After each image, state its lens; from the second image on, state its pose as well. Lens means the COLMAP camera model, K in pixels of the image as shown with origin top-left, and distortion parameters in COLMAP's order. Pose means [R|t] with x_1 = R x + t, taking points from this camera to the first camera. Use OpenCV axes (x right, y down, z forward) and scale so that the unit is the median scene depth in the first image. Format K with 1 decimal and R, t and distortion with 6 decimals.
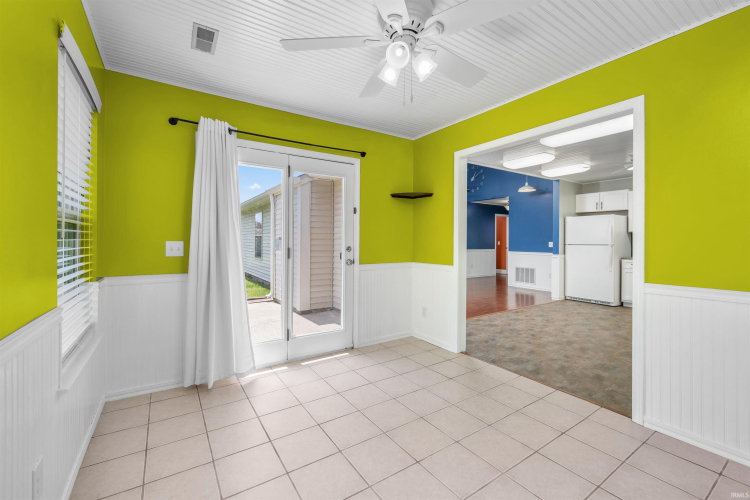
lens RADIAL K [[322.4, 0, 365.1], [0, 322.4, 244.5], [0, 0, 1]] dist [-0.007320, -0.000043]
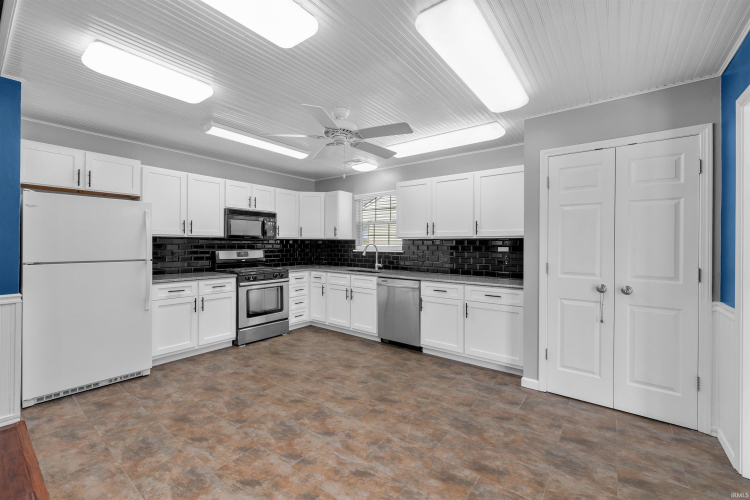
lens RADIAL K [[322.4, 0, 373.0], [0, 322.4, 242.3], [0, 0, 1]] dist [-0.007320, -0.000043]
pose [[-0.328739, 0.007025, 0.944395, 0.114318], [0.006581, 0.999965, -0.005148, -0.016220], [-0.944398, 0.004522, -0.328774, 0.610882]]
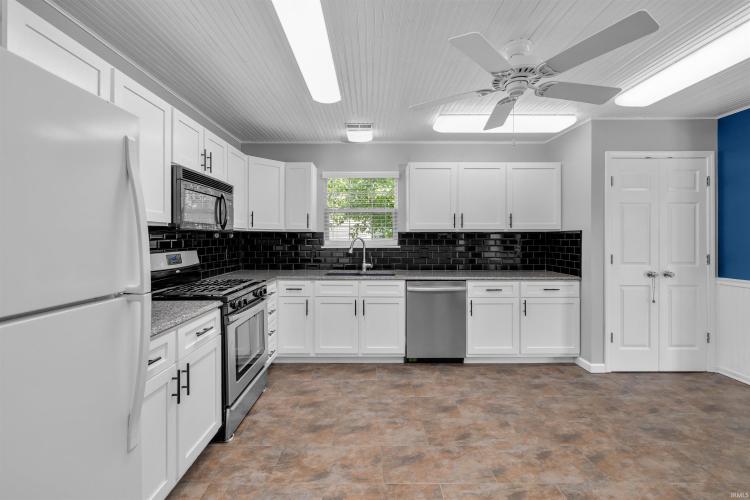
lens RADIAL K [[315.3, 0, 373.7], [0, 315.3, 237.0], [0, 0, 1]] dist [-0.003469, -0.000804]
pose [[-0.842493, 0.006856, 0.538664, 0.424167], [0.009856, 0.999948, 0.002689, -0.019251], [-0.538617, 0.007574, -0.842516, 0.789592]]
